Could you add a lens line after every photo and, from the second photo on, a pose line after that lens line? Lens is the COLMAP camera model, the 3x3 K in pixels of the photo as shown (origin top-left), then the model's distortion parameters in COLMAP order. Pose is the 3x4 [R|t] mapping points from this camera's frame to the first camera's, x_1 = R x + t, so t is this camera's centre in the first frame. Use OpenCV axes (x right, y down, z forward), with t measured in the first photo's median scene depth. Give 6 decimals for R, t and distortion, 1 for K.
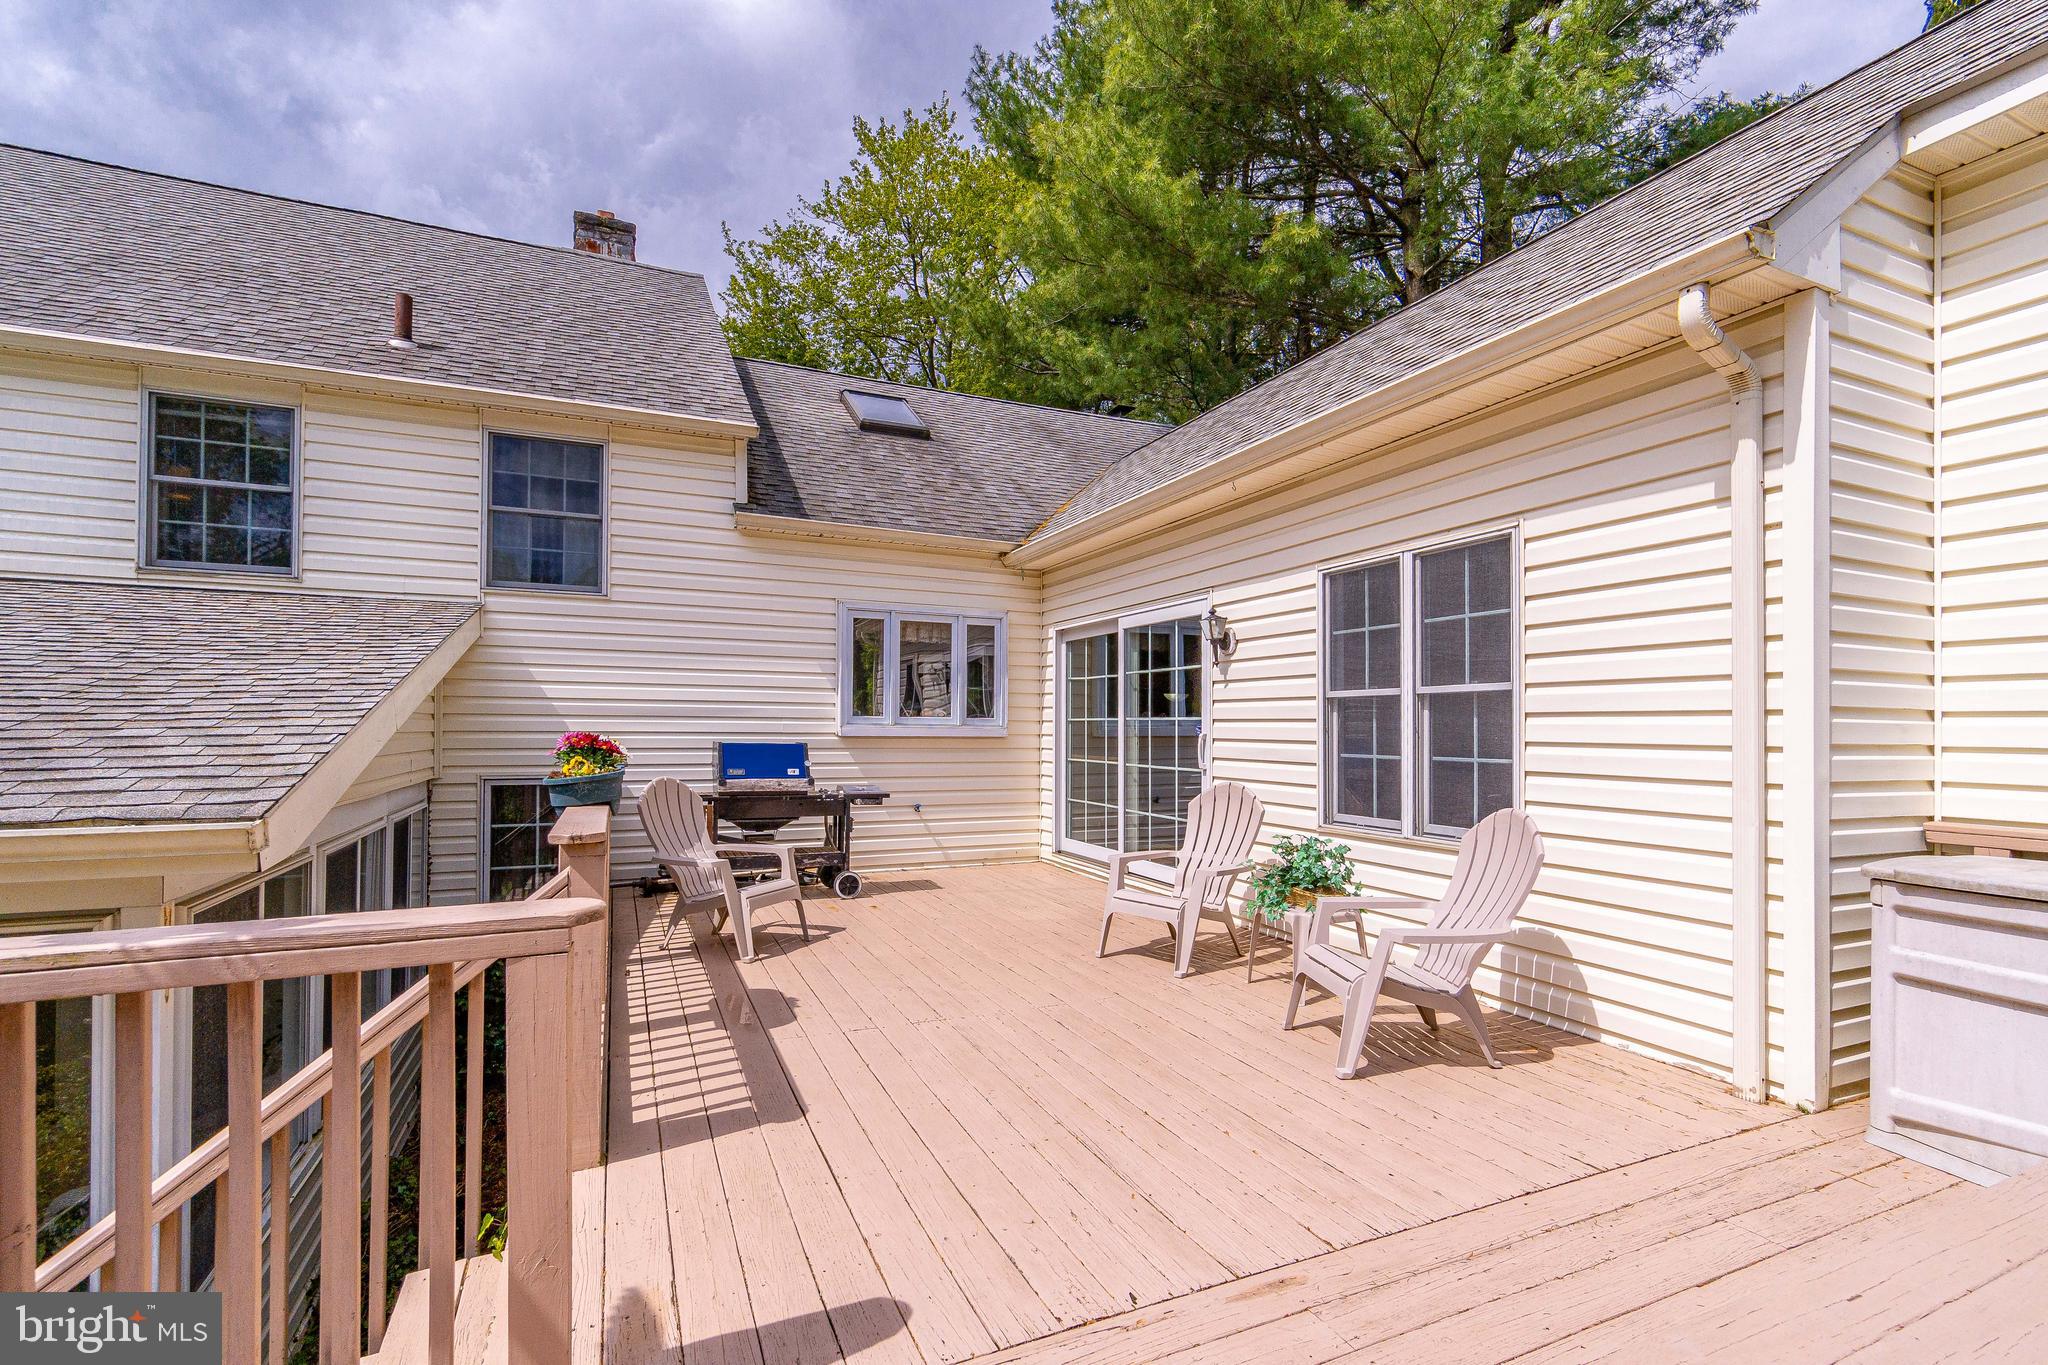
lens RADIAL K [[931.4, 0, 1031.8], [0, 931.4, 720.3], [0, 0, 1]] dist [-0.000750, -0.000037]
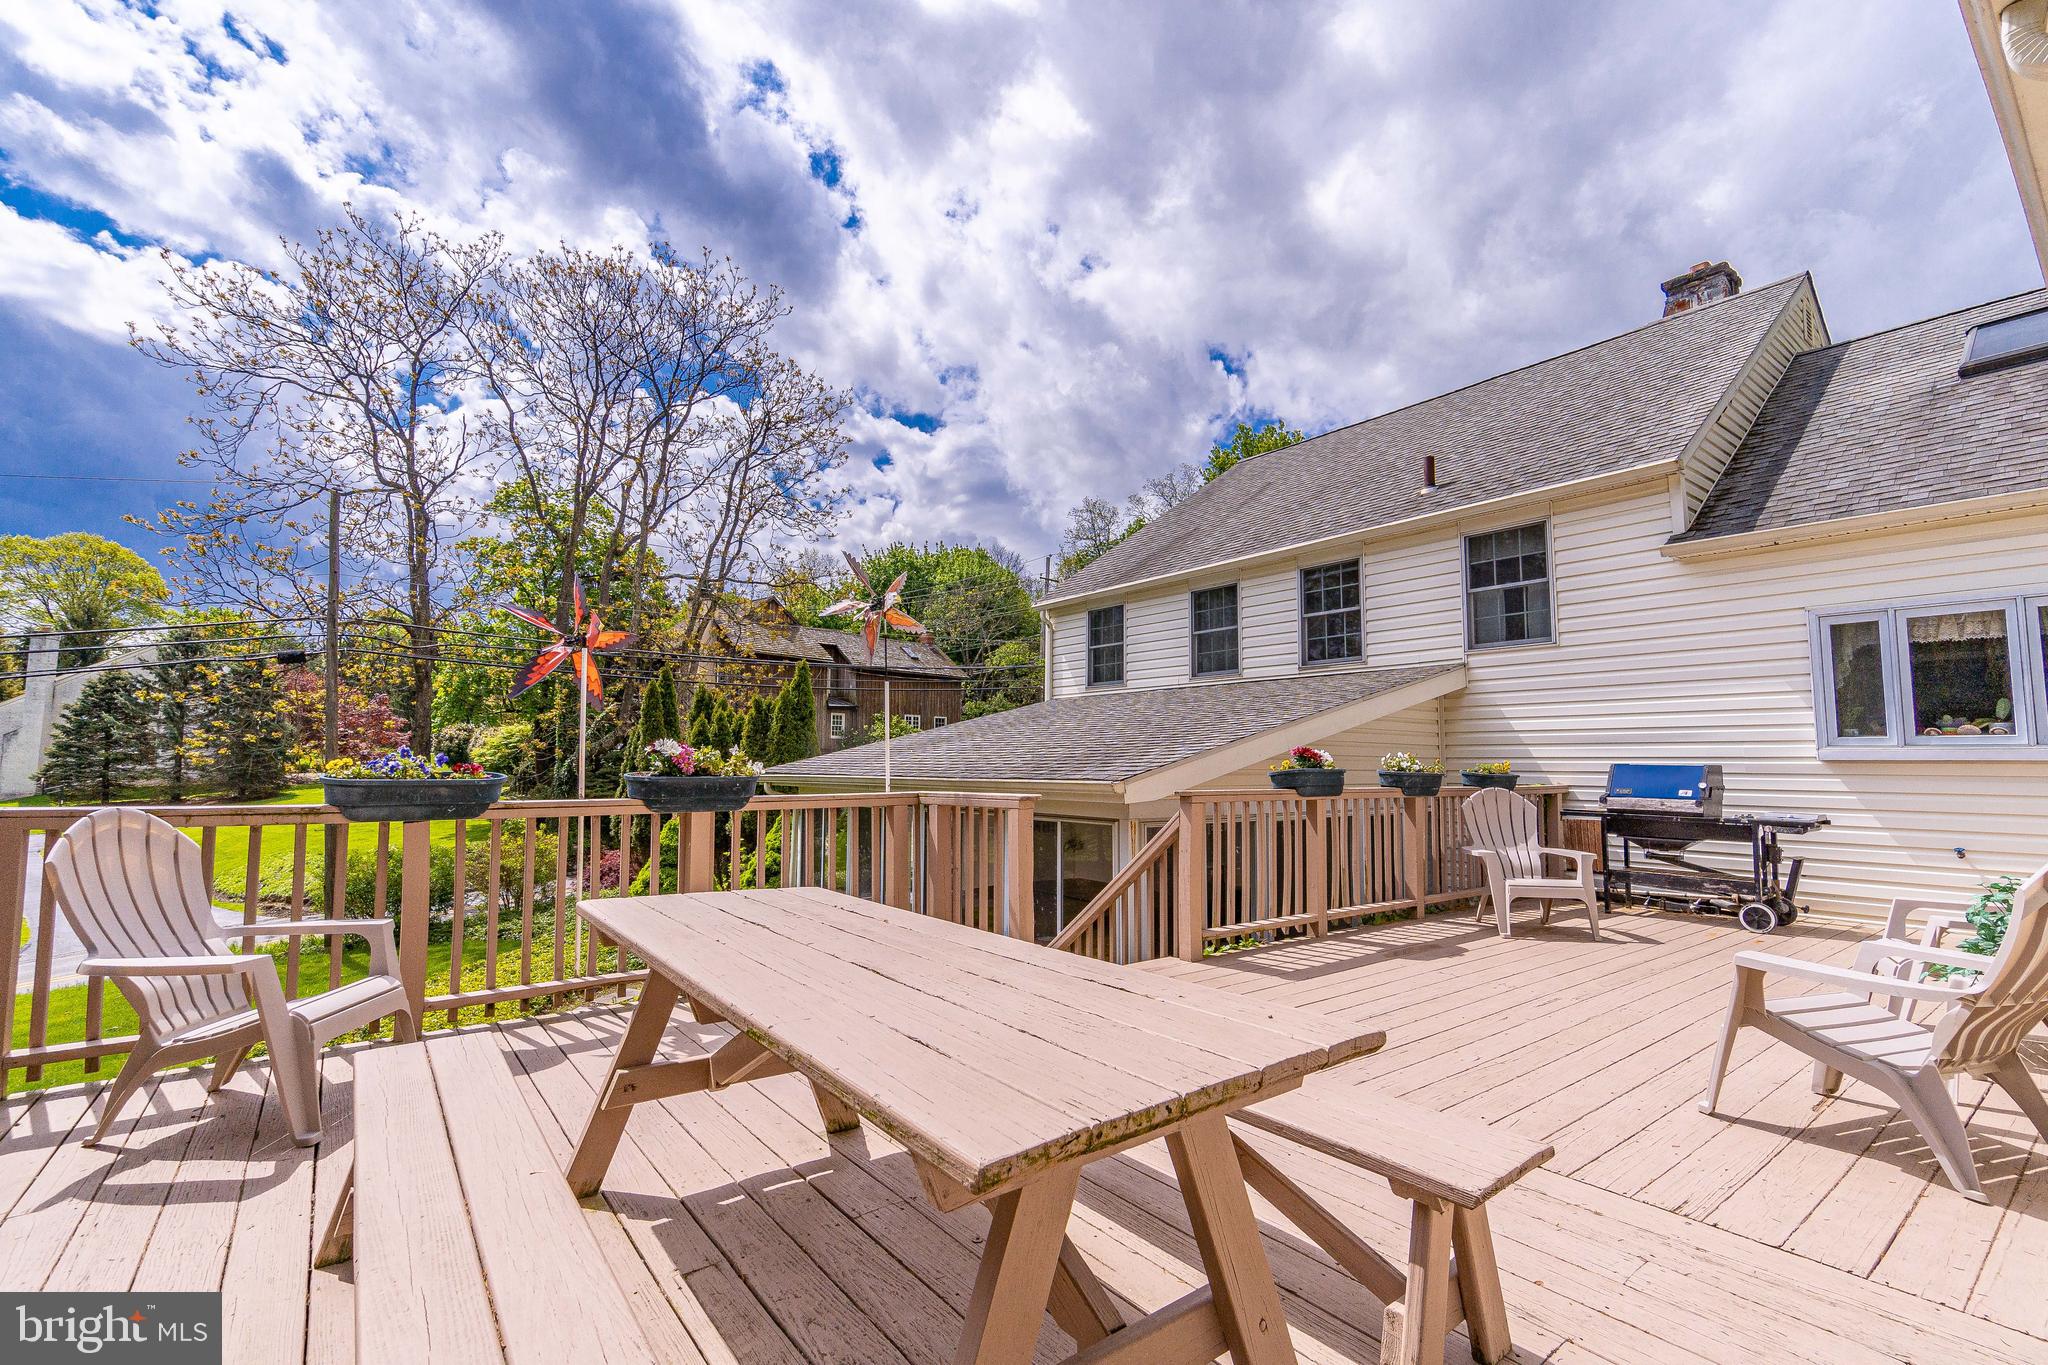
lens RADIAL K [[893.4, 0, 1024.0], [0, 893.4, 682.5], [0, 0, 1]] dist [-0.000110, 0.000086]
pose [[0.228795, -0.095281, -0.968800, 0.518044], [0.002997, 0.995263, -0.097175, 0.027352], [0.973470, 0.019329, 0.227997, 0.079231]]
